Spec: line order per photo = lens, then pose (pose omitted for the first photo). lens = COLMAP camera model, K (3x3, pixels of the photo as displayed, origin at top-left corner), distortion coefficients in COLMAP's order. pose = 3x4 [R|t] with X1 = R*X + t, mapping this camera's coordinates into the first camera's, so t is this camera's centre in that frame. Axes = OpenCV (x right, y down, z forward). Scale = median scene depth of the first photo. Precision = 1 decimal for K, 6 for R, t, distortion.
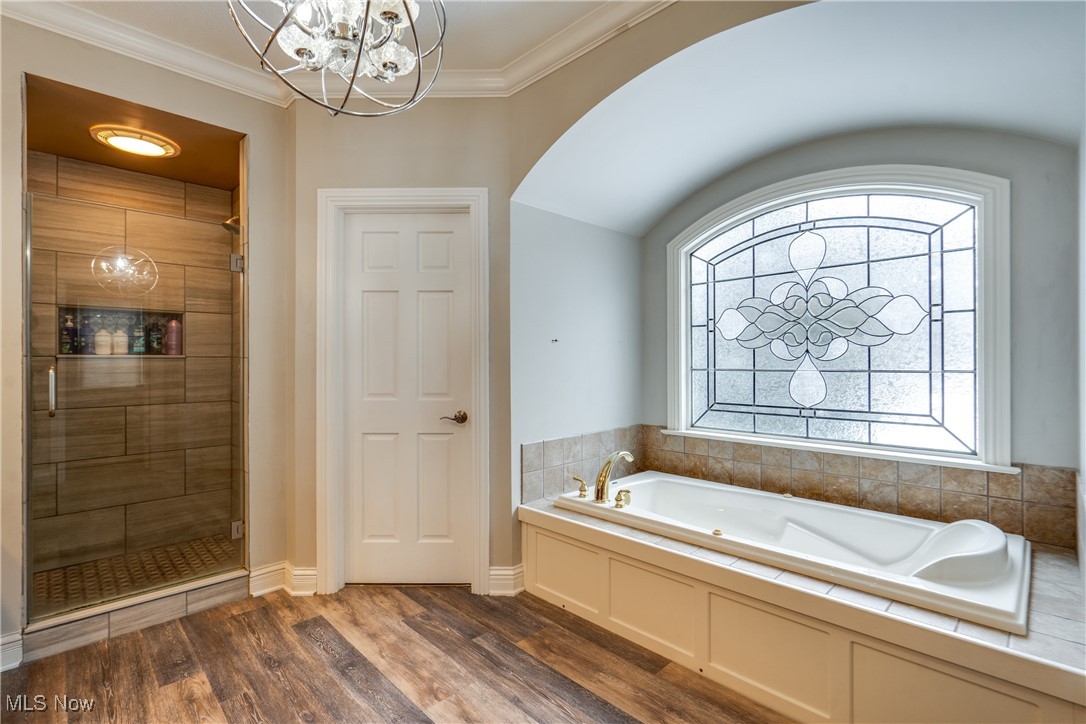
lens RADIAL K [[497.8, 0, 540.5], [0, 497.8, 360.0], [0, 0, 1]] dist [-0.013291, 0.004886]
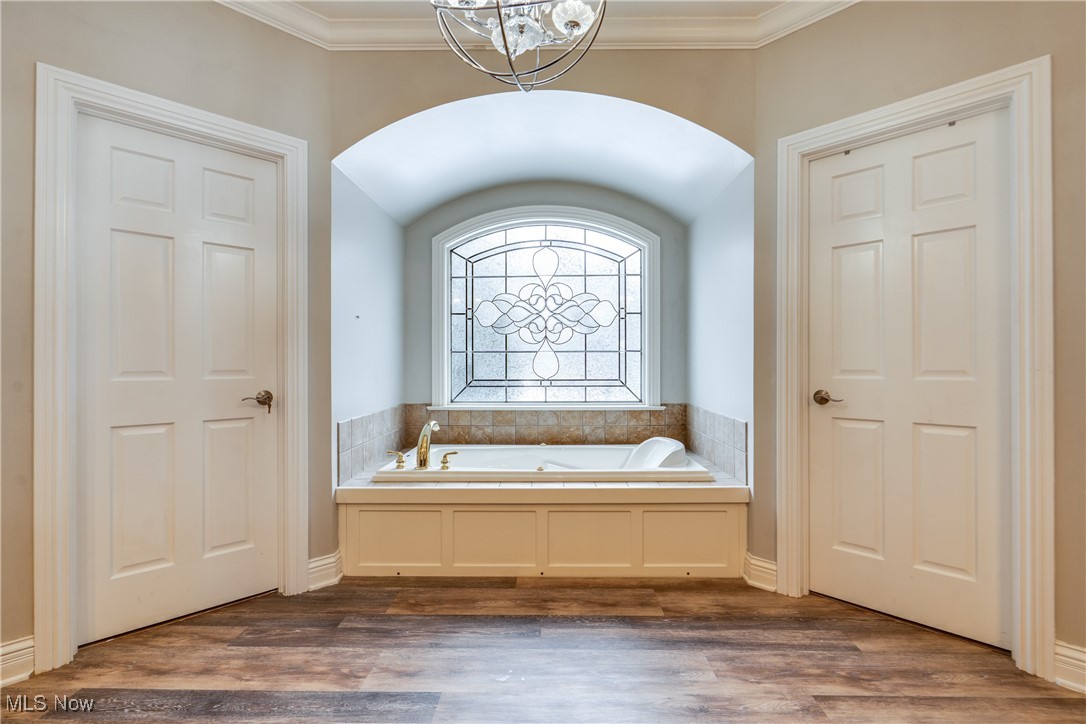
lens RADIAL K [[497.8, 0, 548.7], [0, 497.8, 361.7], [0, 0, 1]] dist [-0.013291, 0.004886]
pose [[0.706488, 0.003306, 0.707717, -0.434079], [-0.001674, 0.999994, -0.003001, 0.056793], [-0.707723, 0.000935, 0.706489, 0.051566]]
